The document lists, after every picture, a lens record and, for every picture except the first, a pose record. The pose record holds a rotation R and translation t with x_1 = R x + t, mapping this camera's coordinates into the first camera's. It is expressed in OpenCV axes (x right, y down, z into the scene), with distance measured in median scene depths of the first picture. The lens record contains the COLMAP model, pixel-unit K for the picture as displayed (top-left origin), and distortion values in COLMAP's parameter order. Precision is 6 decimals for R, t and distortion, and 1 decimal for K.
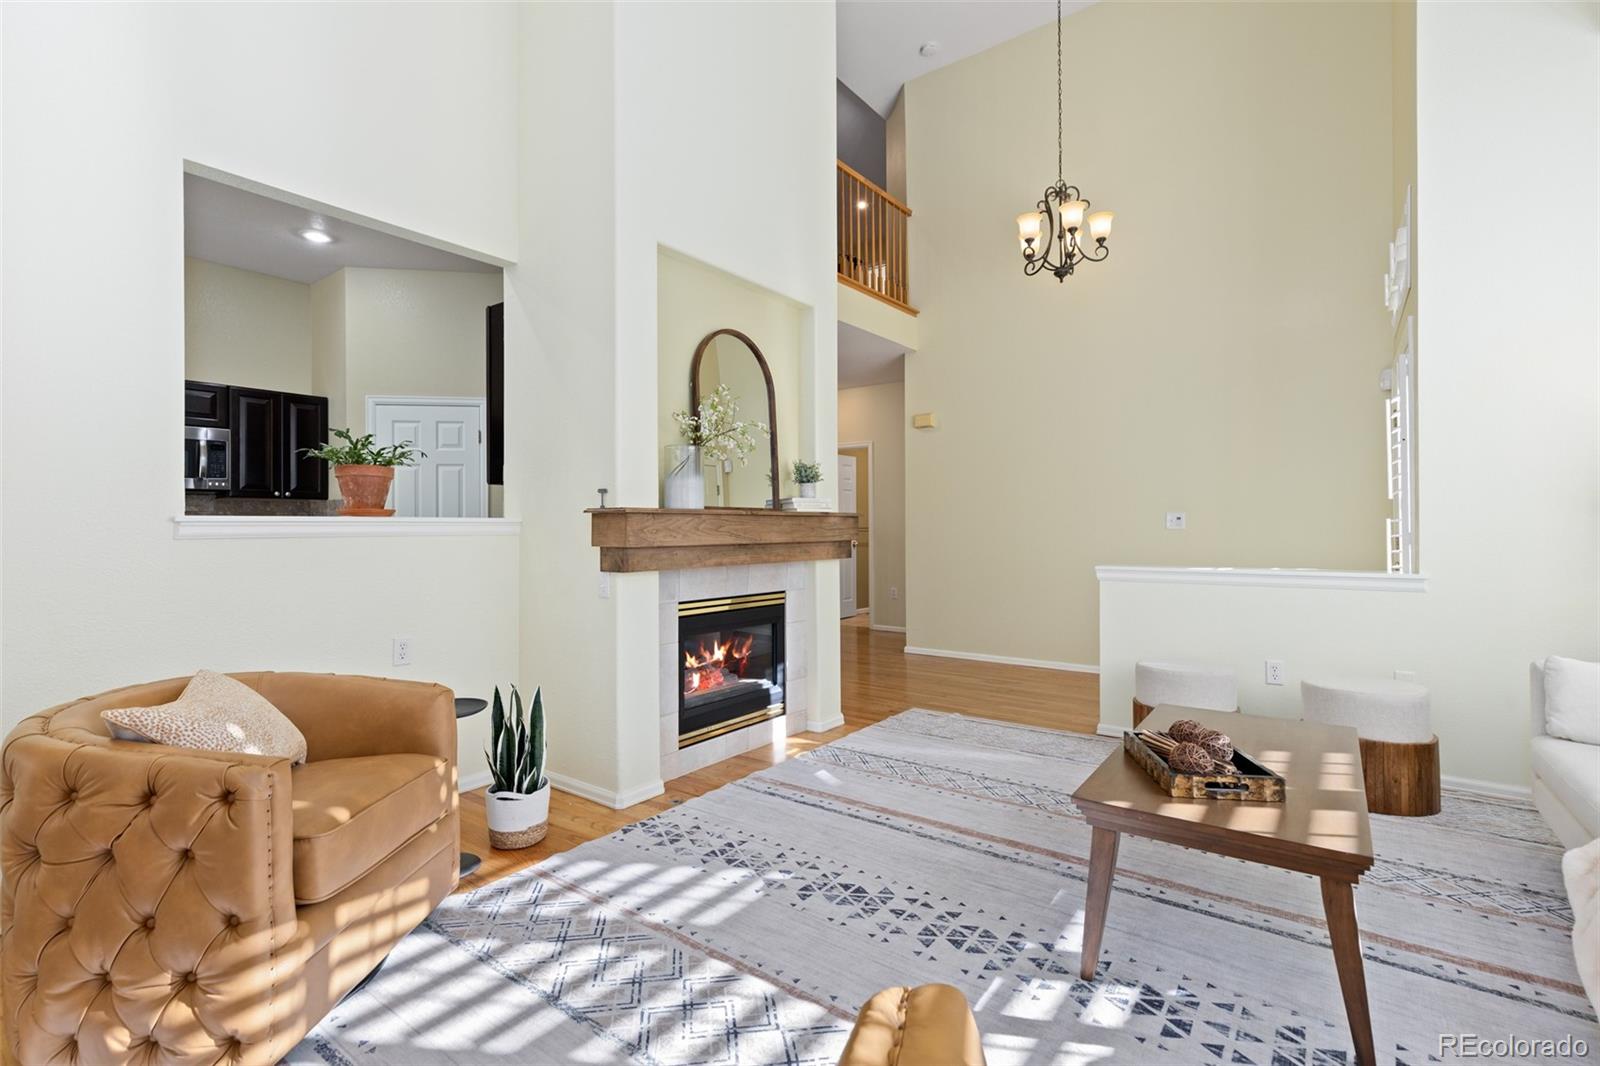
lens RADIAL K [[728.9, 0, 795.4], [0, 728.9, 533.8], [0, 0, 1]] dist [0.005625, -0.000641]
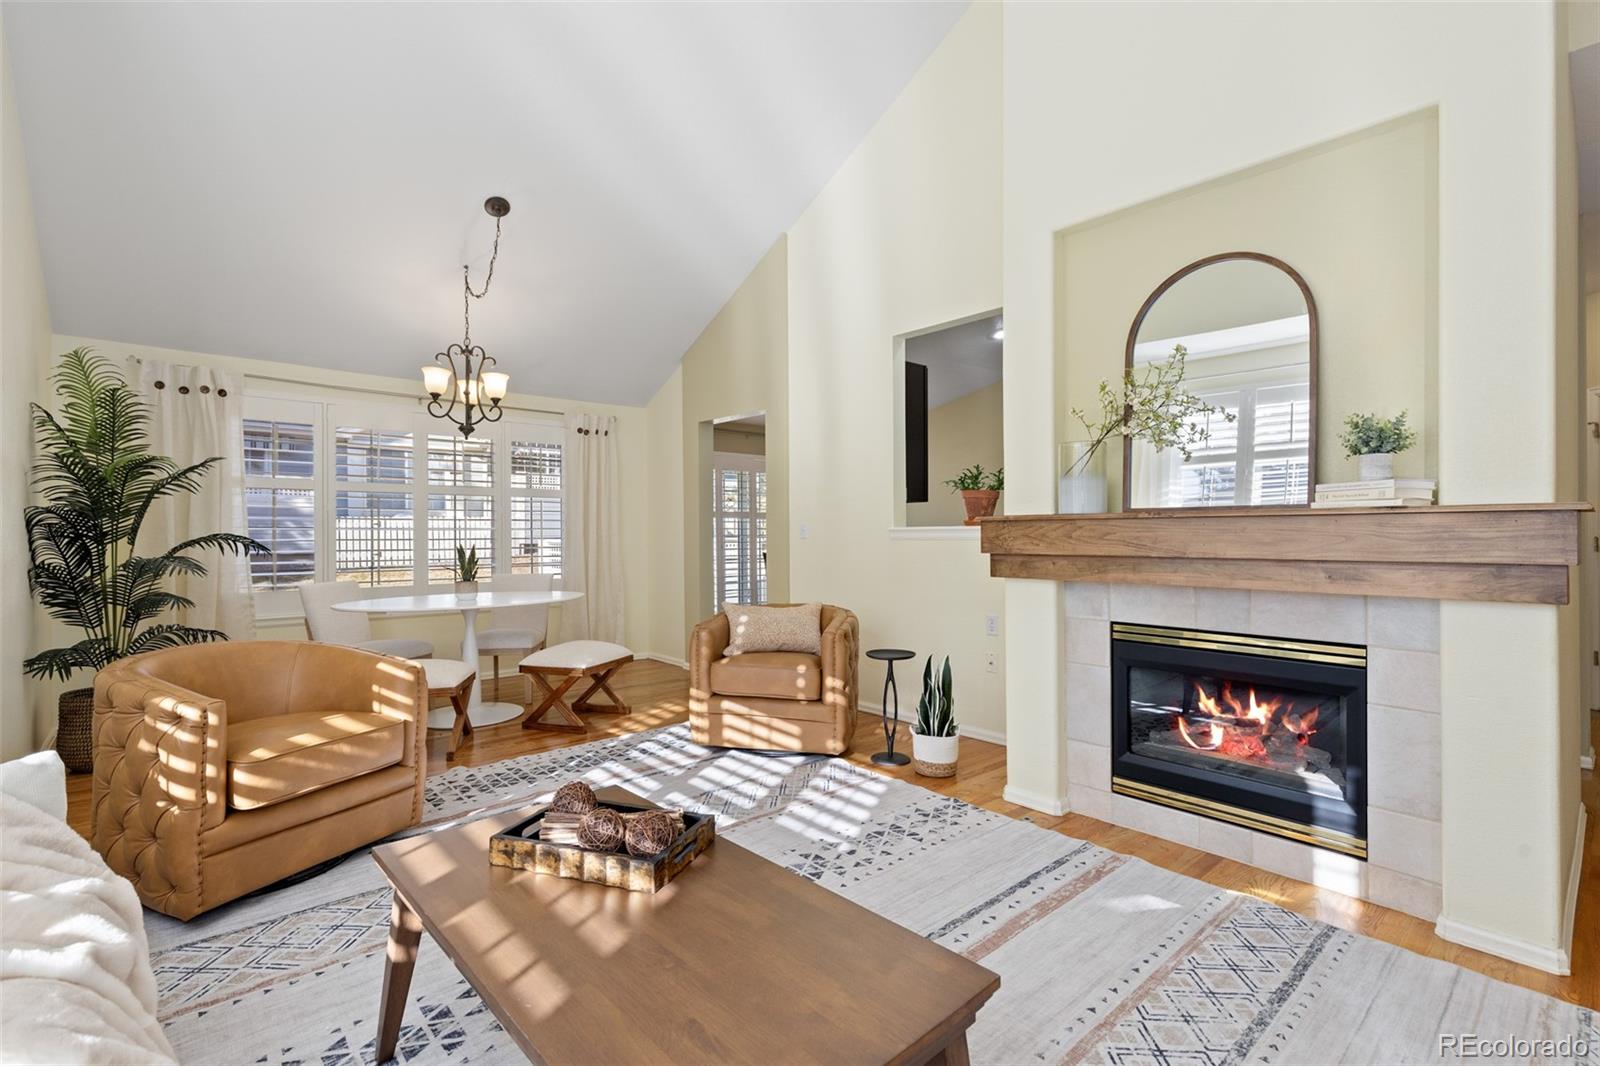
lens RADIAL K [[728.9, 0, 795.4], [0, 728.9, 533.8], [0, 0, 1]] dist [0.005625, -0.000641]
pose [[-0.194118, 0.008510, -0.980941, 0.964385], [-0.002487, 0.999955, 0.009167, -0.020534], [0.980975, 0.004219, -0.194088, 1.015227]]
